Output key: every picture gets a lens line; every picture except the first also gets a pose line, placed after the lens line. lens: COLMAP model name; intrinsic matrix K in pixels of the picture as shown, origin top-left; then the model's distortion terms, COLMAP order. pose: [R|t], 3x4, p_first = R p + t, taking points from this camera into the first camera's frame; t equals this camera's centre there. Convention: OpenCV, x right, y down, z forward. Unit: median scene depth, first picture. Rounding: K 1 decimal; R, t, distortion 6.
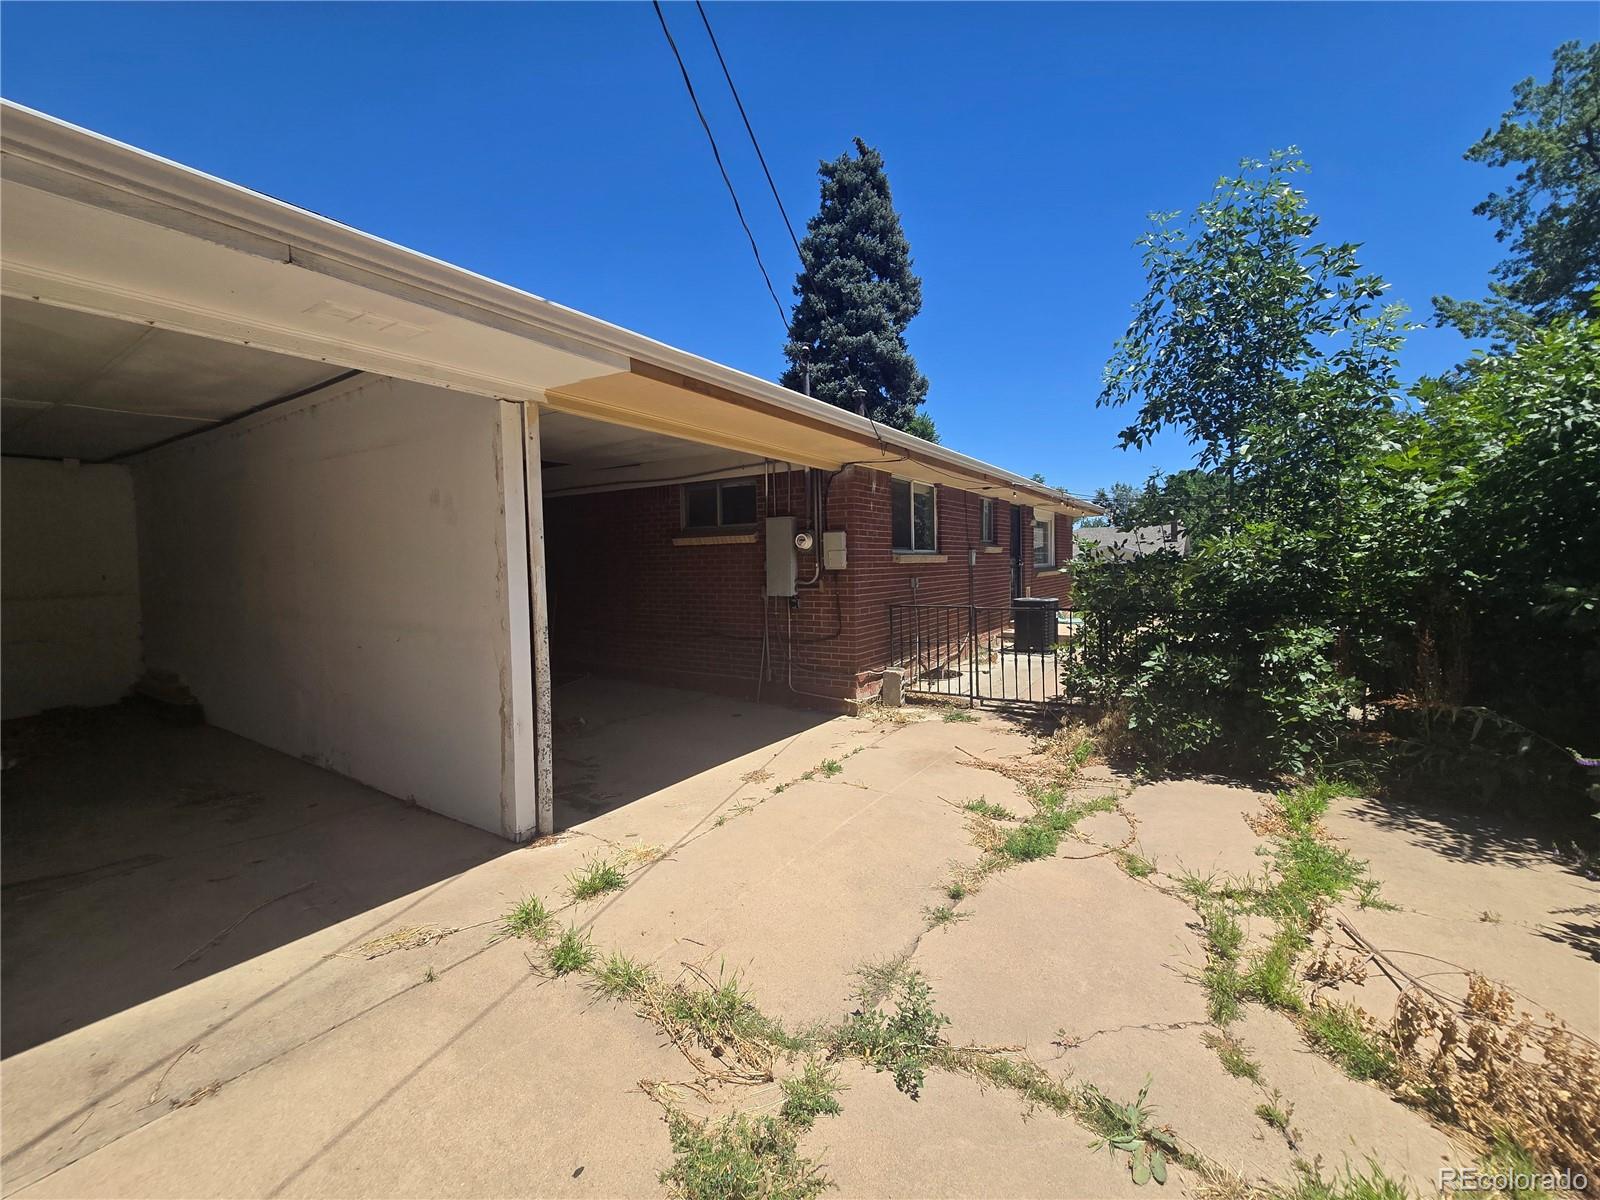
lens RADIAL K [[656.3, 0, 801.5], [0, 656.3, 589.6], [0, 0, 1]] dist [-0.000988, -0.000123]
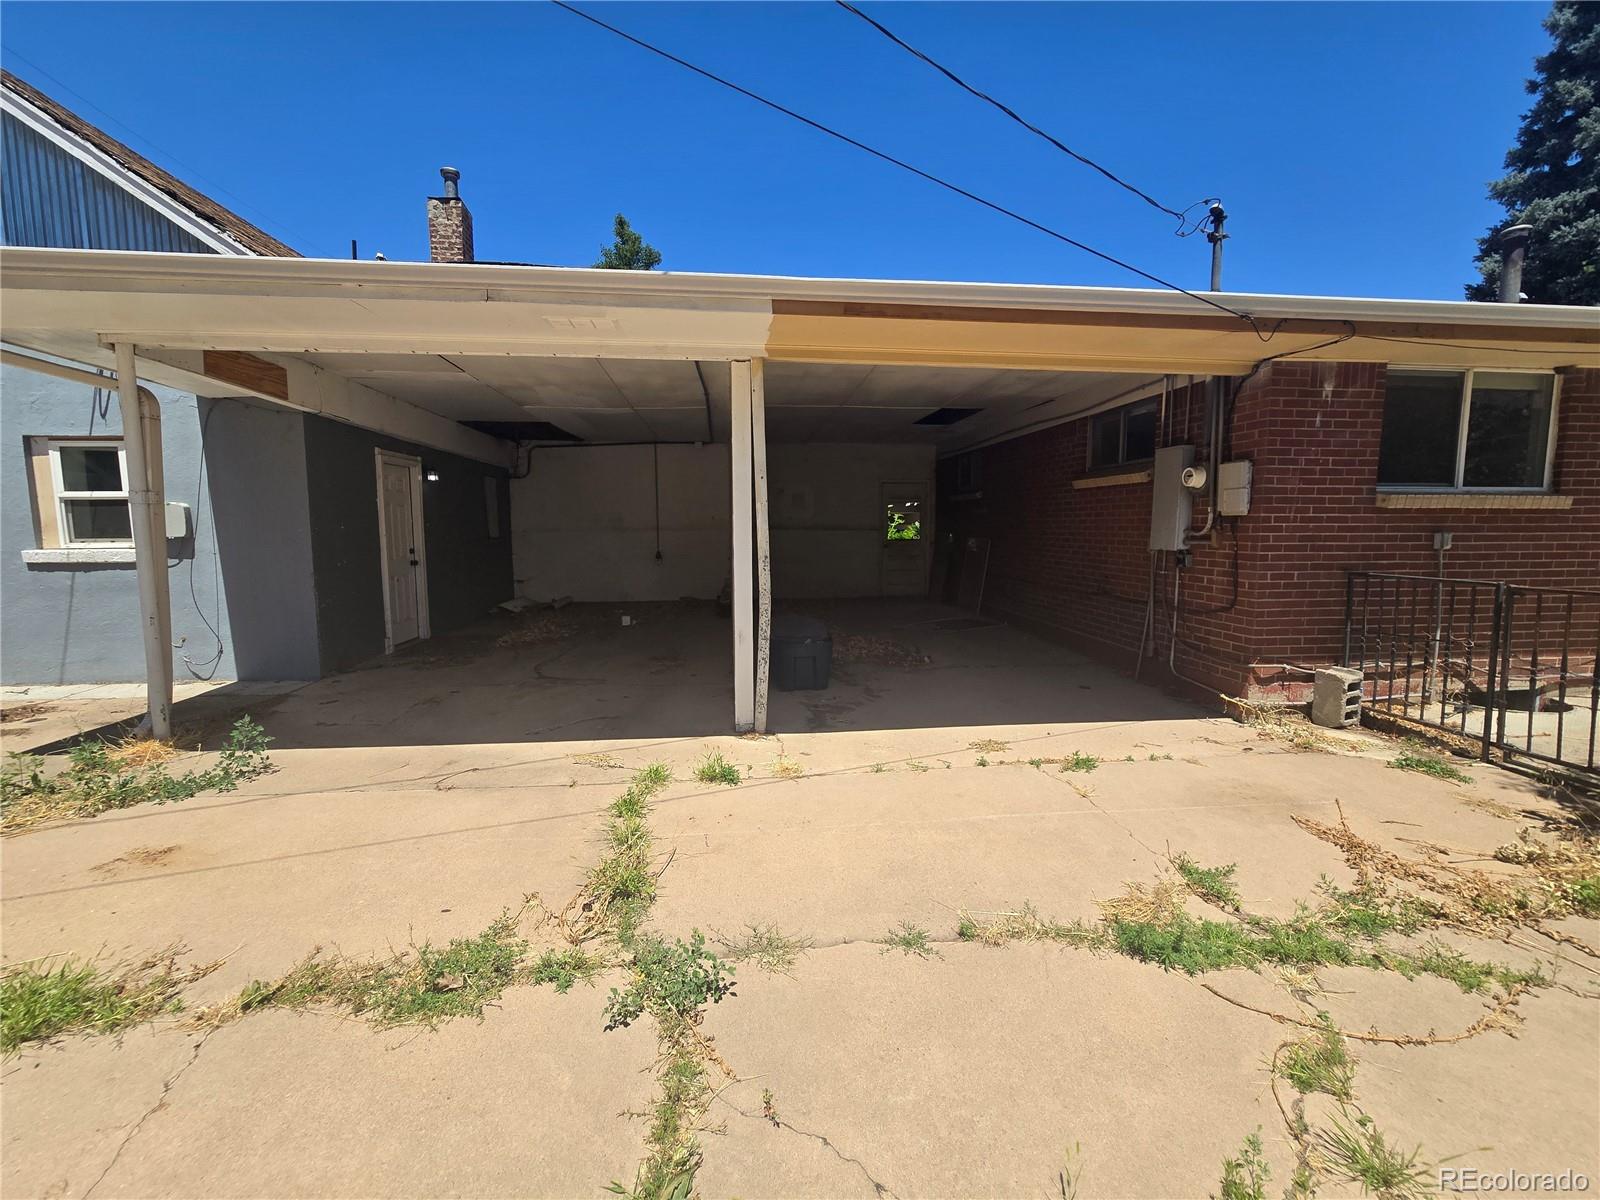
lens RADIAL K [[656.3, 0, 801.5], [0, 656.3, 589.6], [0, 0, 1]] dist [-0.000988, -0.000123]
pose [[0.635424, 0.093884, -0.766435, 0.297574], [-0.041323, 0.995293, 0.087658, 0.006203], [0.771057, -0.024028, 0.636313, 0.174083]]
